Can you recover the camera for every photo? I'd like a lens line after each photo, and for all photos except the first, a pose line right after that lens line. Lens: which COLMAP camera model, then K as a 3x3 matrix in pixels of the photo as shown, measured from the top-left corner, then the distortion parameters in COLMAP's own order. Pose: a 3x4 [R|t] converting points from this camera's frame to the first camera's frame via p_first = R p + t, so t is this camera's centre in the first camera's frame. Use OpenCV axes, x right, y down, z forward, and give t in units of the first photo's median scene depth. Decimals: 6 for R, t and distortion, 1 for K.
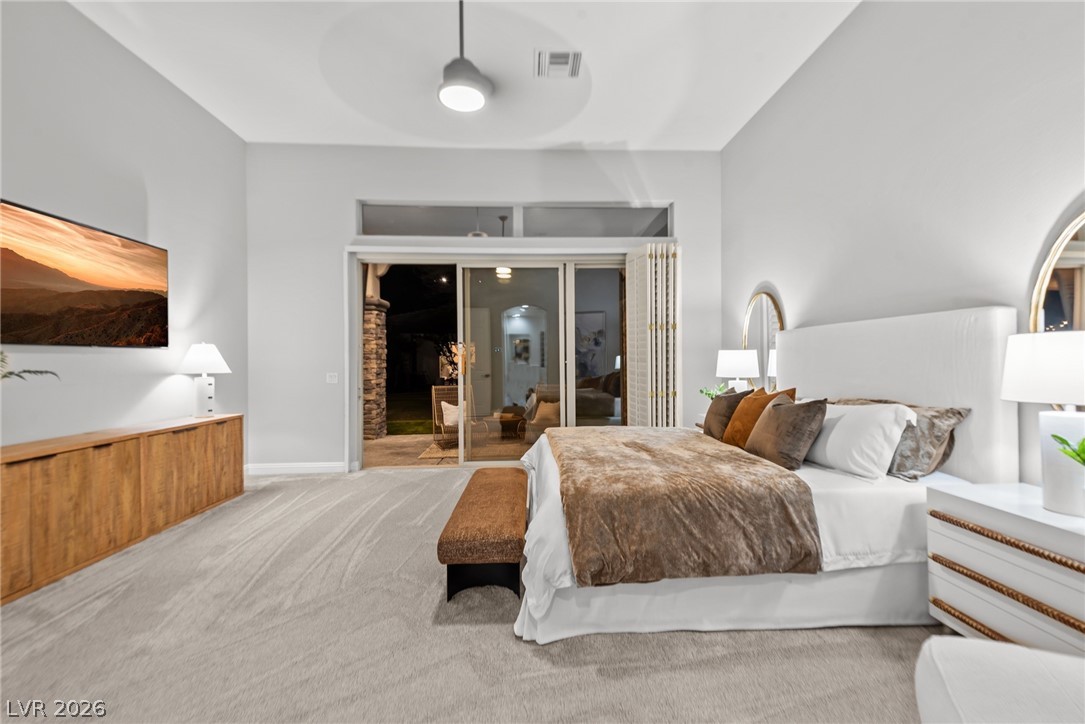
lens RADIAL K [[507.1, 0, 560.6], [0, 507.1, 366.4], [0, 0, 1]] dist [0.044660, -0.017623]
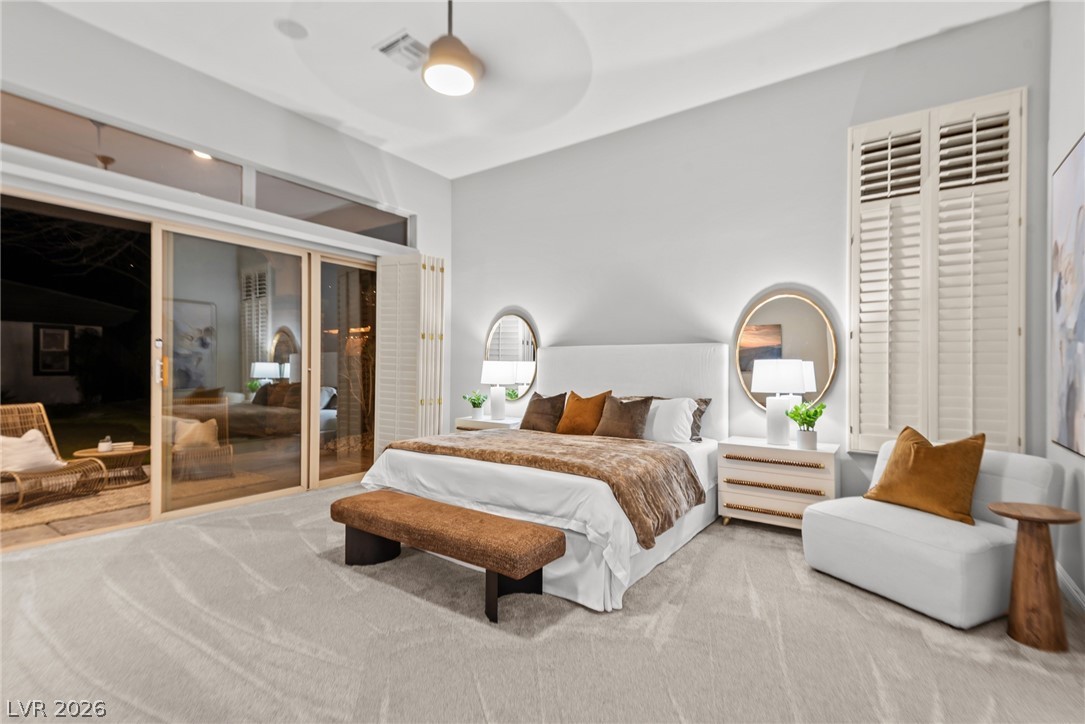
lens RADIAL K [[507.1, 0, 560.6], [0, 507.1, 366.4], [0, 0, 1]] dist [0.044660, -0.017623]
pose [[0.606407, 0.015298, 0.795007, -0.419914], [-0.003629, 0.999858, -0.016472, -0.000690], [-0.795146, 0.007103, 0.606376, 0.149828]]
